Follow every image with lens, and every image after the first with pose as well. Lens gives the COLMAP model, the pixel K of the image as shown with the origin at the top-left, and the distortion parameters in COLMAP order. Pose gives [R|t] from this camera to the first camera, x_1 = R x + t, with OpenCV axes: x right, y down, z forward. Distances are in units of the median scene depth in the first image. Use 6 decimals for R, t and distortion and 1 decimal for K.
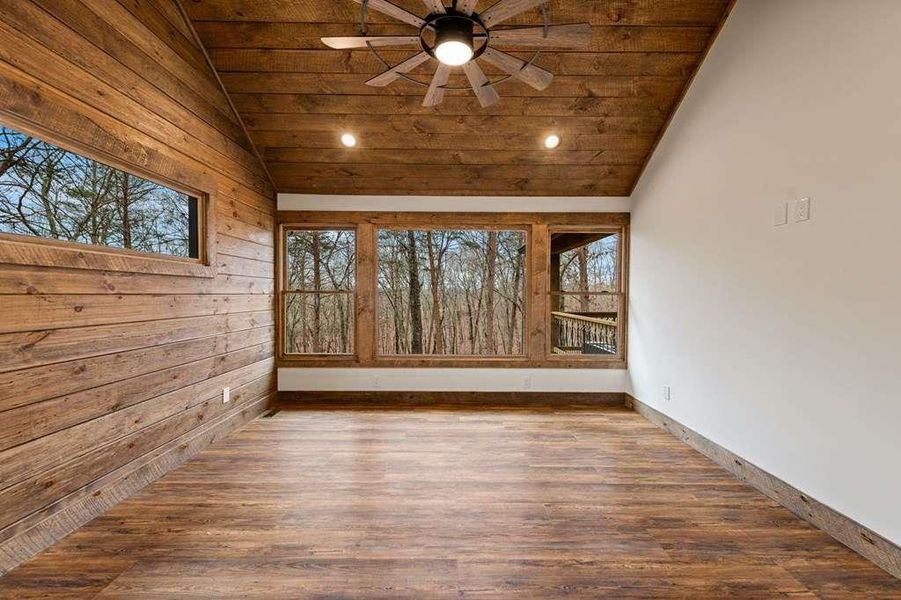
lens RADIAL K [[353.2, 0, 450.5], [0, 353.2, 300.0], [0, 0, 1]] dist [0.019584, -0.000181]
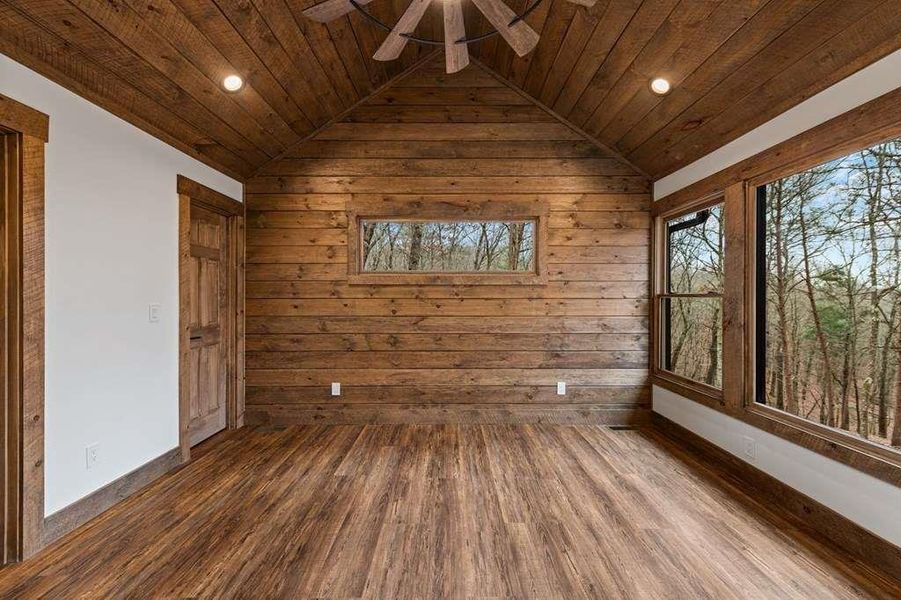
lens RADIAL K [[353.1, 0, 451.7], [0, 353.1, 297.8], [0, 0, 1]] dist [0.000040, -0.000296]
pose [[0.005822, -0.002616, -0.999980, 0.605867], [-0.016828, 0.999855, -0.002714, -0.011936], [0.999841, 0.016843, 0.005777, 0.814406]]
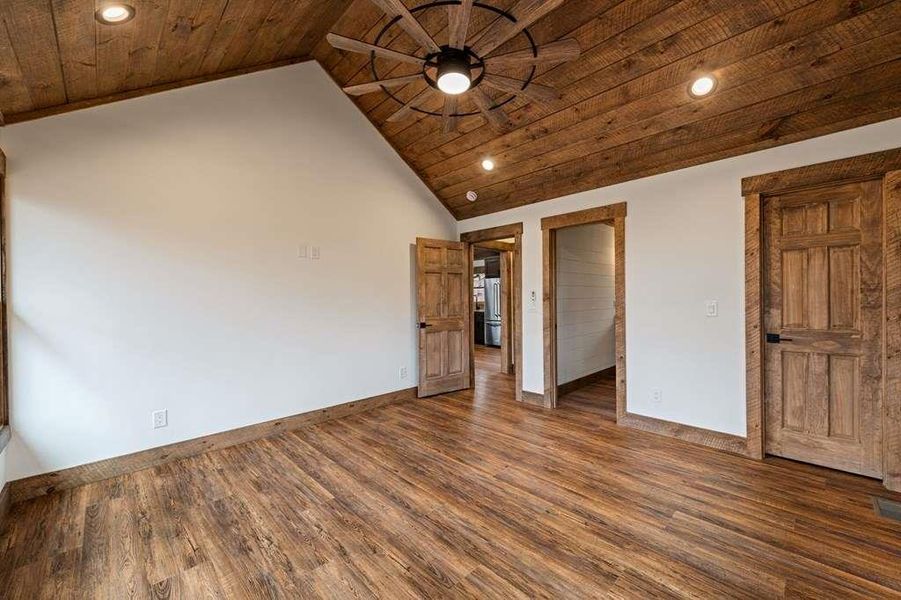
lens RADIAL K [[353.1, 0, 451.7], [0, 353.1, 297.8], [0, 0, 1]] dist [0.000040, -0.000296]
pose [[-0.697303, 0.005873, 0.716753, -0.625144], [0.022035, 0.999669, 0.013246, -0.030482], [-0.716438, 0.025030, -0.697202, 1.439508]]
